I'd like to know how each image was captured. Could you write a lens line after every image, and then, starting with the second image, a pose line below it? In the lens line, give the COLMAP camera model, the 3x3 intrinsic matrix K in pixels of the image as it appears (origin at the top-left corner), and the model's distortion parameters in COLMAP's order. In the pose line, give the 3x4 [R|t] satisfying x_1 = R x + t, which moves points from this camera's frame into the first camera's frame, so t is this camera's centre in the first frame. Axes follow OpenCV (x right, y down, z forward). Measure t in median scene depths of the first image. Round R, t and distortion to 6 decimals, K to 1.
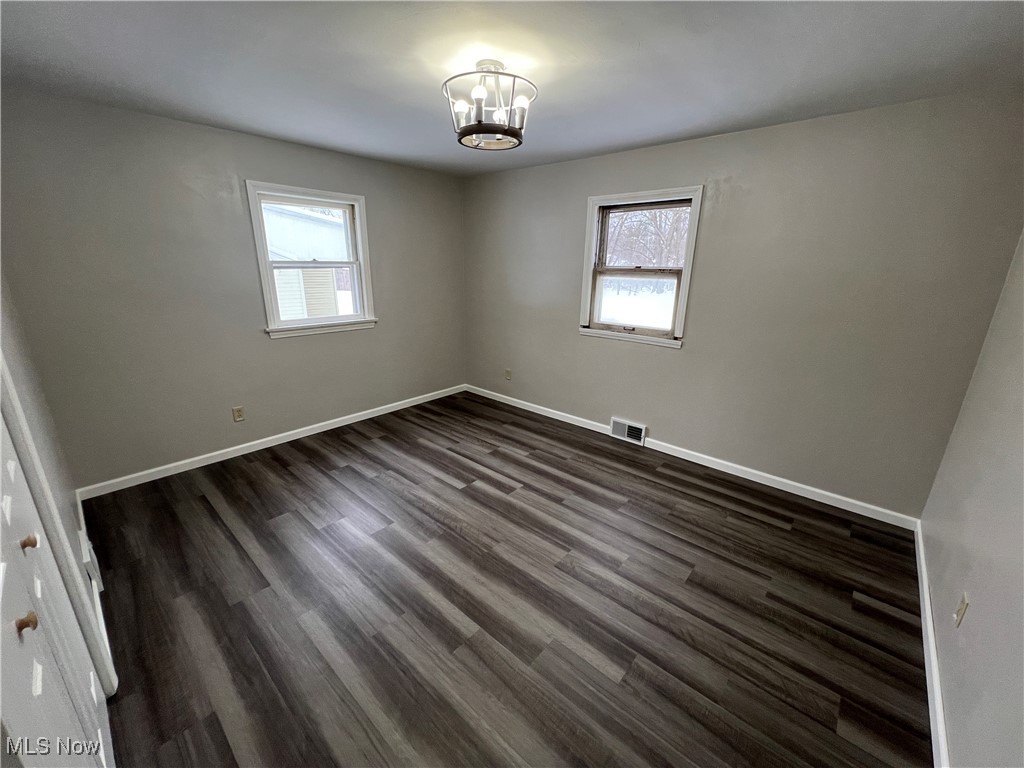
lens RADIAL K [[399.7, 0, 522.4], [0, 399.7, 379.6], [0, 0, 1]] dist [-0.001078, -0.000033]
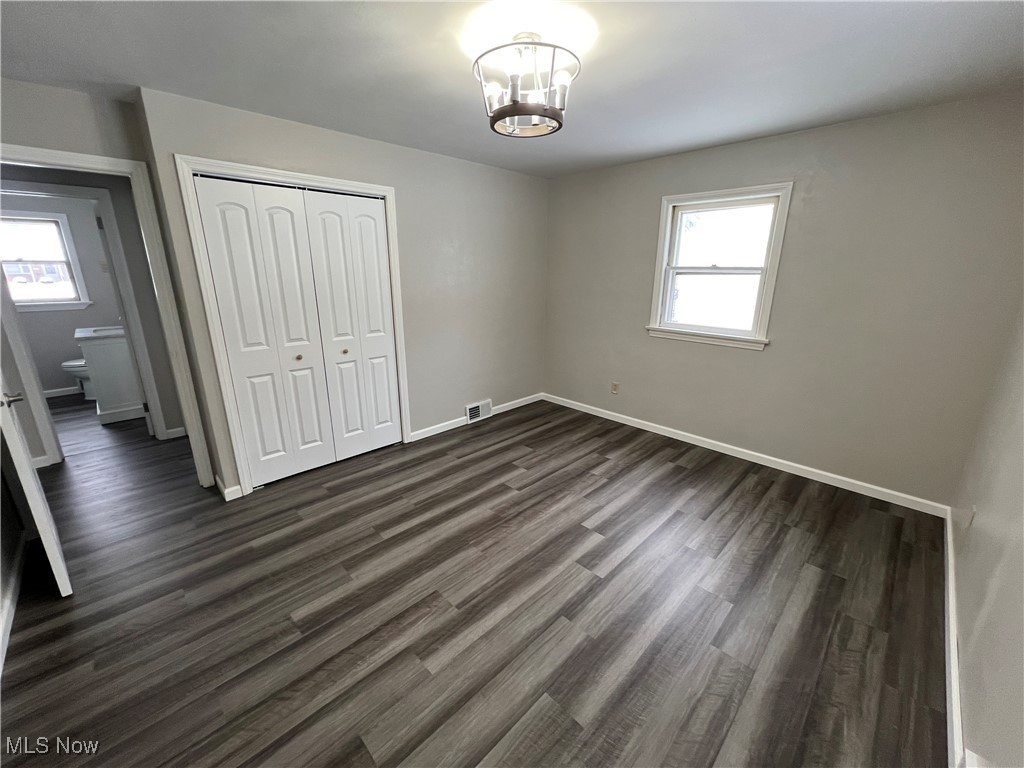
lens RADIAL K [[410.3, 0, 511.2], [0, 410.3, 386.2], [0, 0, 1]] dist [-0.002073, 0.000652]
pose [[-0.067330, 0.262805, -0.962497, 0.541323], [-0.286359, 0.919009, 0.270963, -0.170795], [0.955754, 0.293863, 0.013379, 0.644675]]
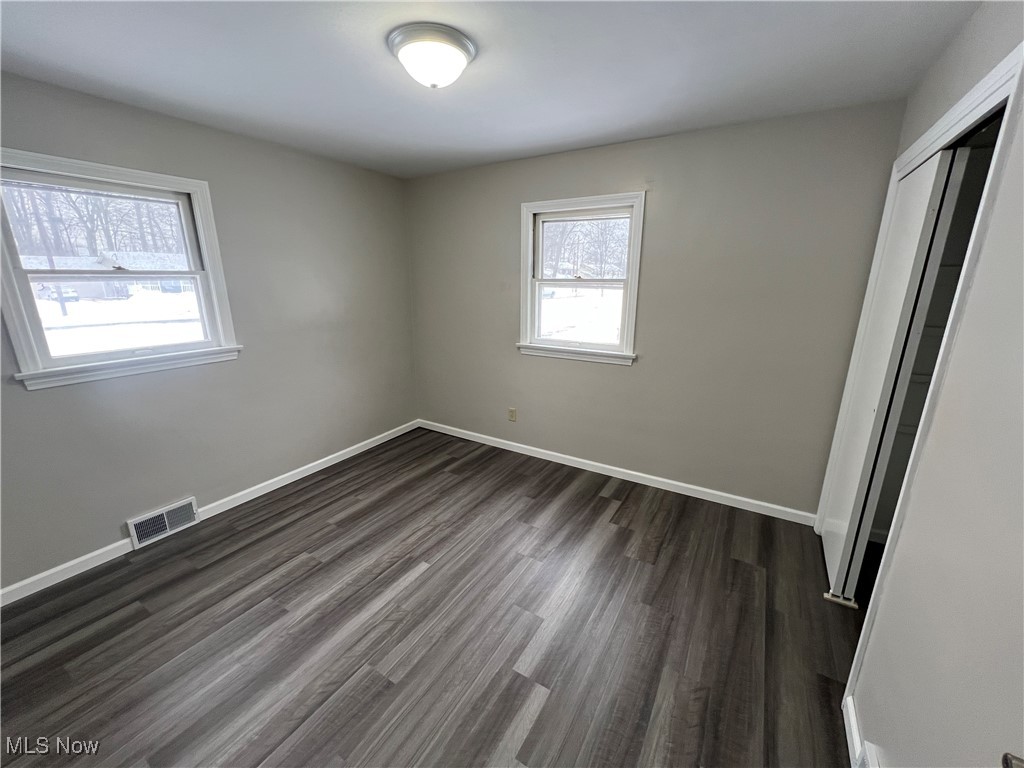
lens RADIAL K [[413.4, 0, 515.5], [0, 413.4, 389.2], [0, 0, 1]] dist [-0.001762, -0.000108]
pose [[0.167145, 0.242624, -0.955613, 0.411215], [-0.277252, 0.941702, 0.190598, -0.212197], [0.946147, 0.233088, 0.224669, 0.755740]]
